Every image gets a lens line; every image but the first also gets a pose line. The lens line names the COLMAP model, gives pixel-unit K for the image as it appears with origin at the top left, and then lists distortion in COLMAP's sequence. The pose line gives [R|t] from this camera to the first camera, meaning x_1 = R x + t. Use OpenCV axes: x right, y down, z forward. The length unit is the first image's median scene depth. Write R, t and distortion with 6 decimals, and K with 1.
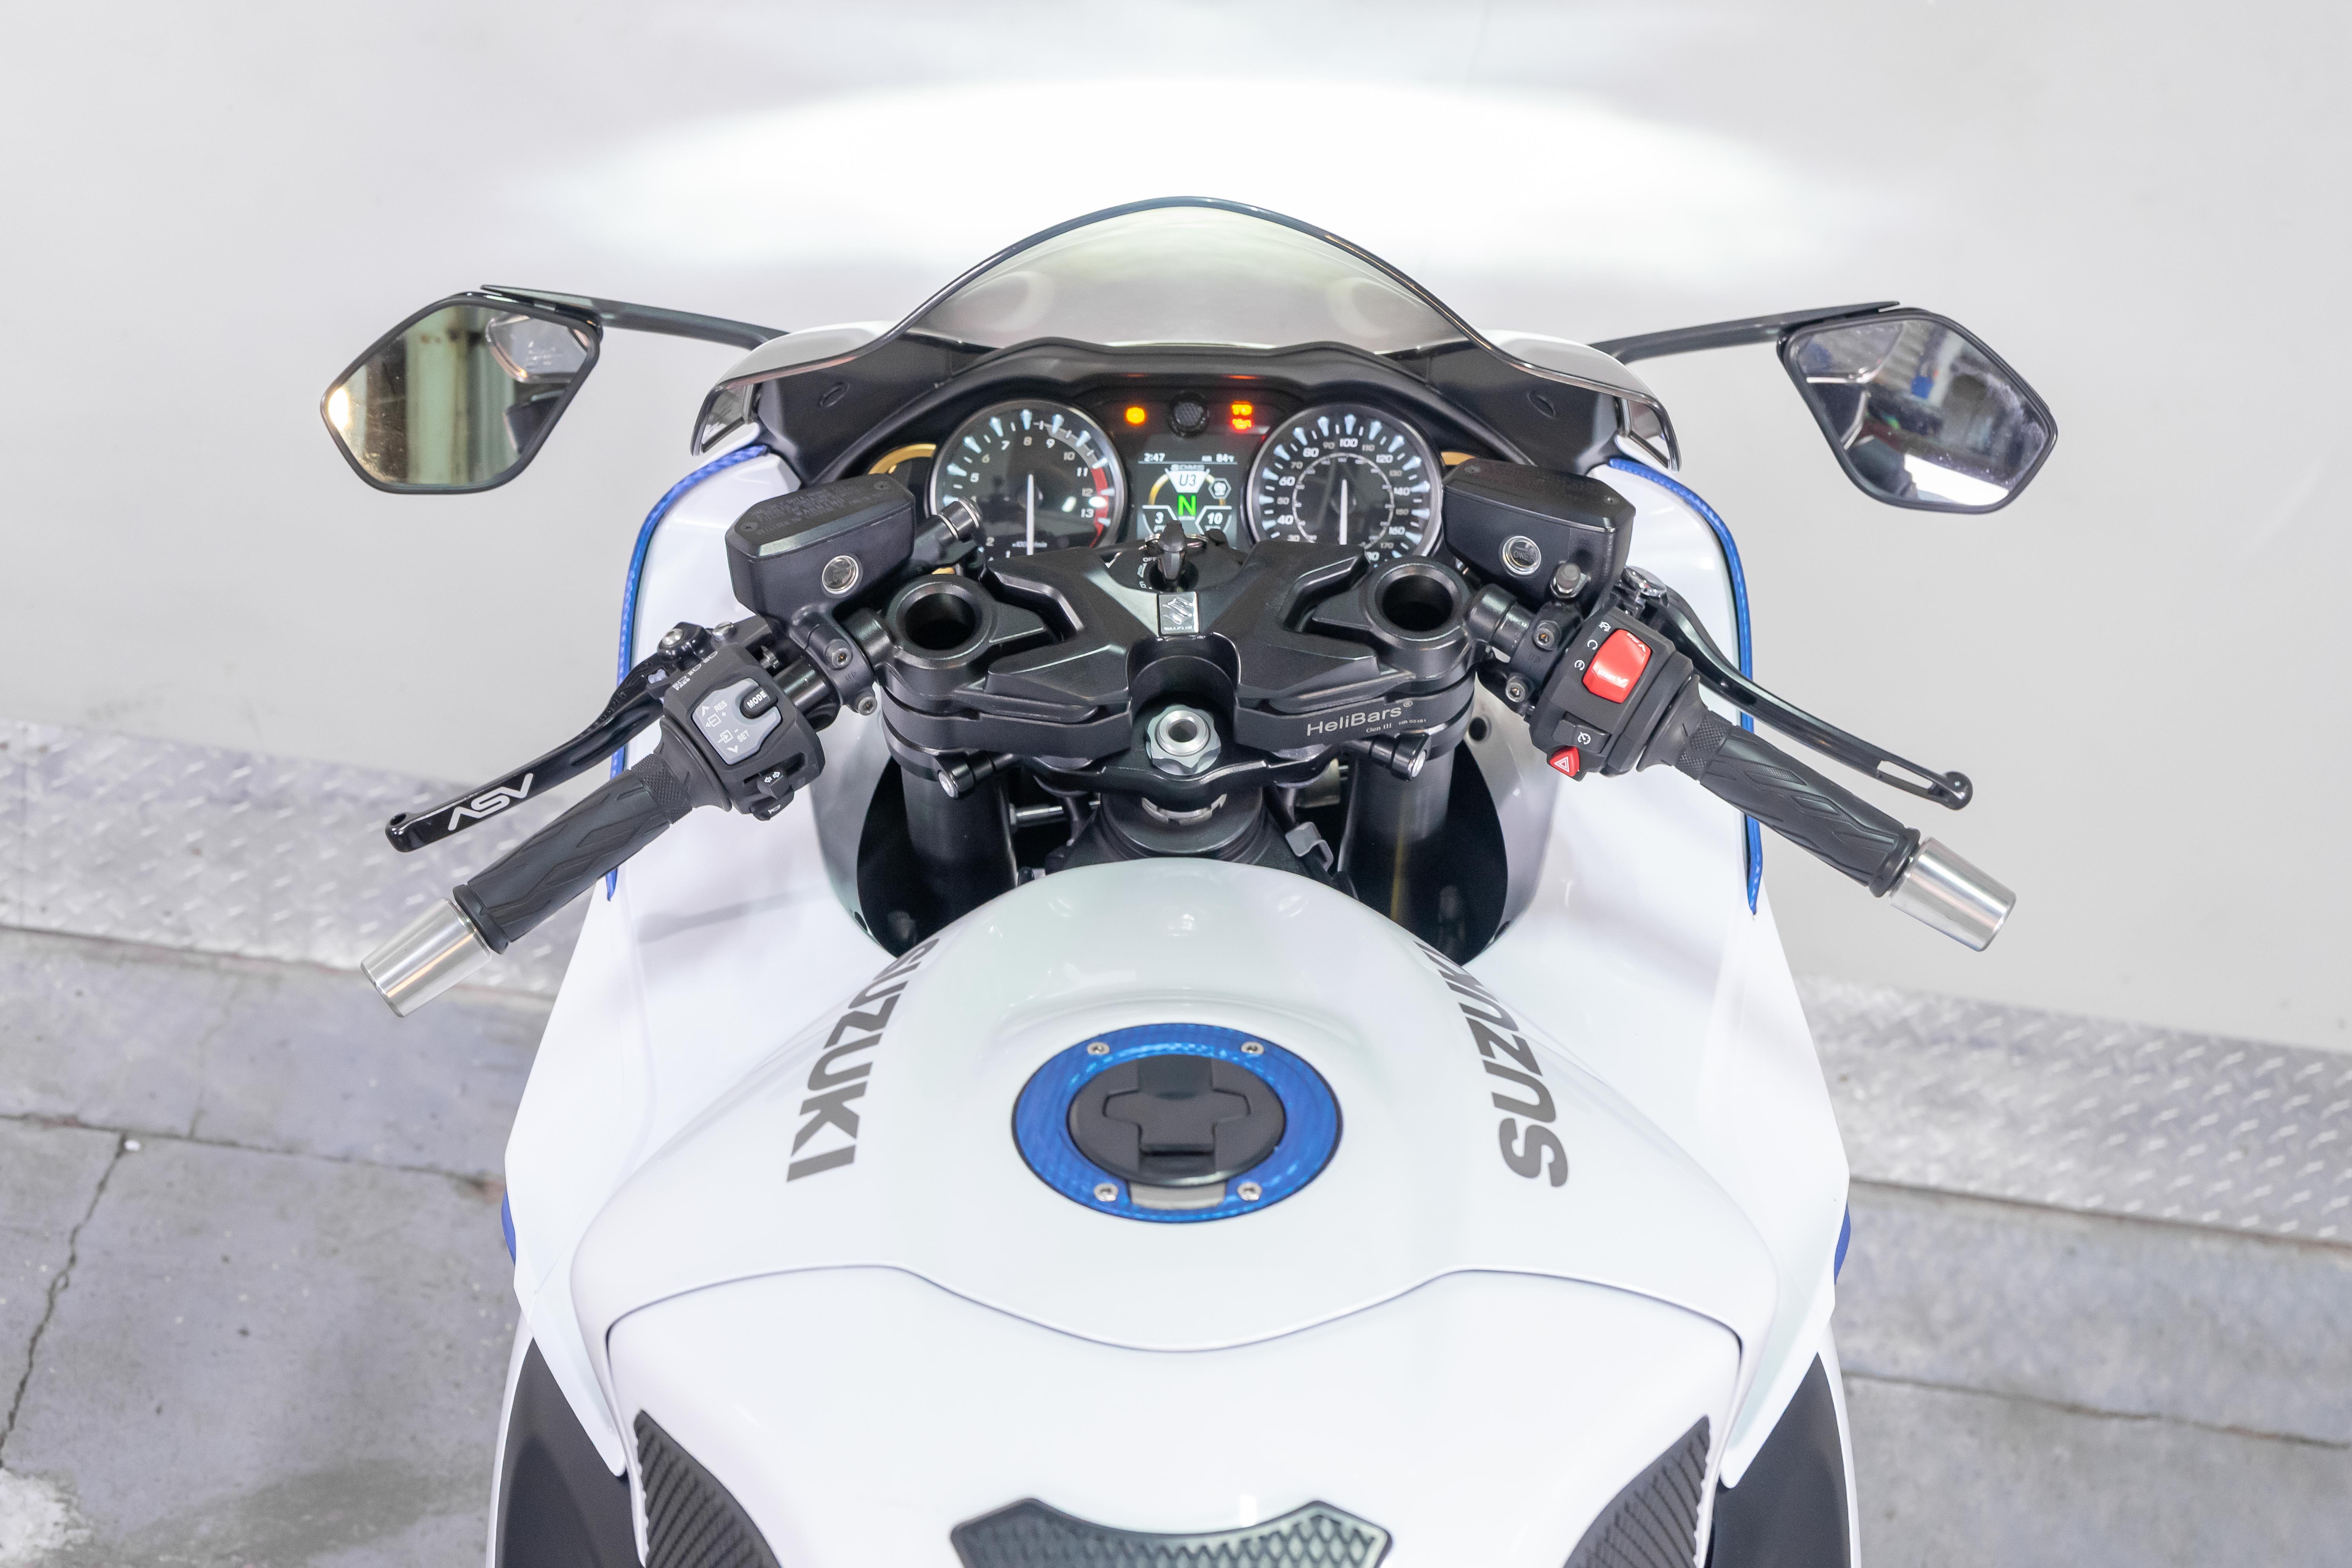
lens RADIAL K [[3234.8, 0, 1172.6], [0, 3234.8, 768.7], [0, 0, 1]] dist [-0.025170, 0.000000]
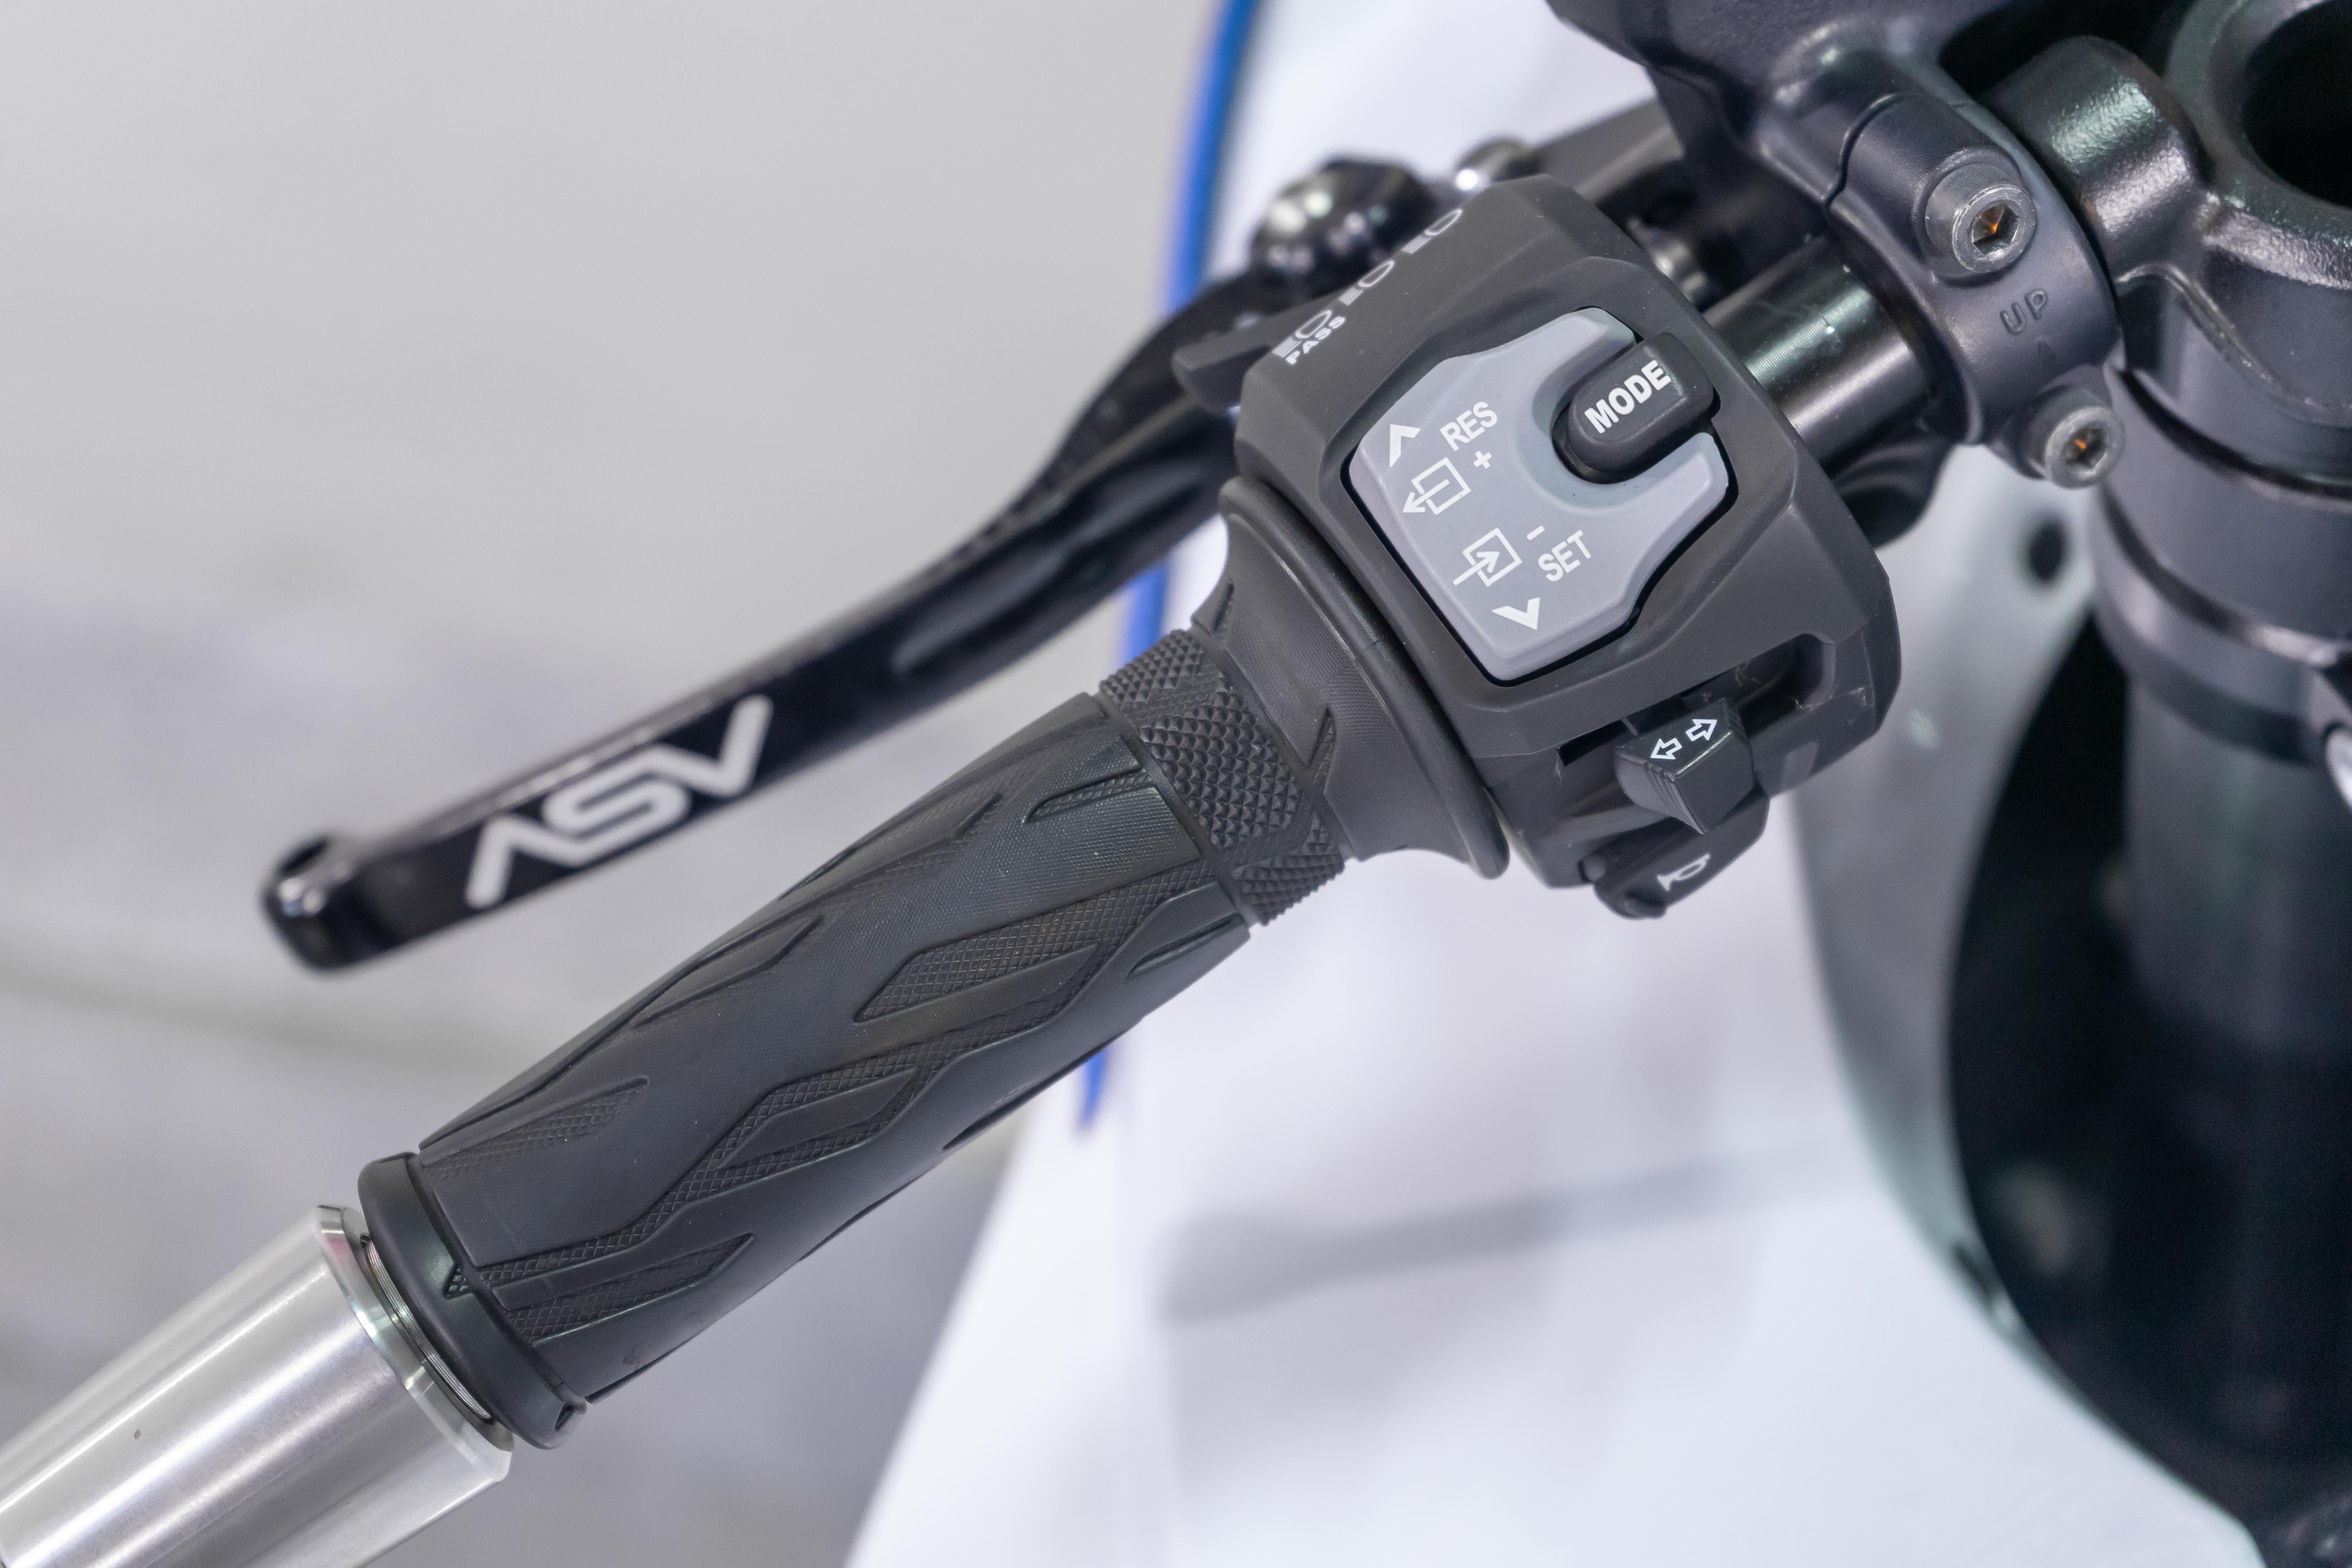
lens RADIAL K [[4364.8, 0, 1177.1], [0, 4364.8, 774.3], [0, 0, 1]] dist [-0.005688, 0.000000]
pose [[0.977641, 0.024182, -0.208888, -0.091908], [-0.020511, 0.999595, 0.019721, -0.000320], [0.209280, -0.014996, 0.977741, 0.671677]]
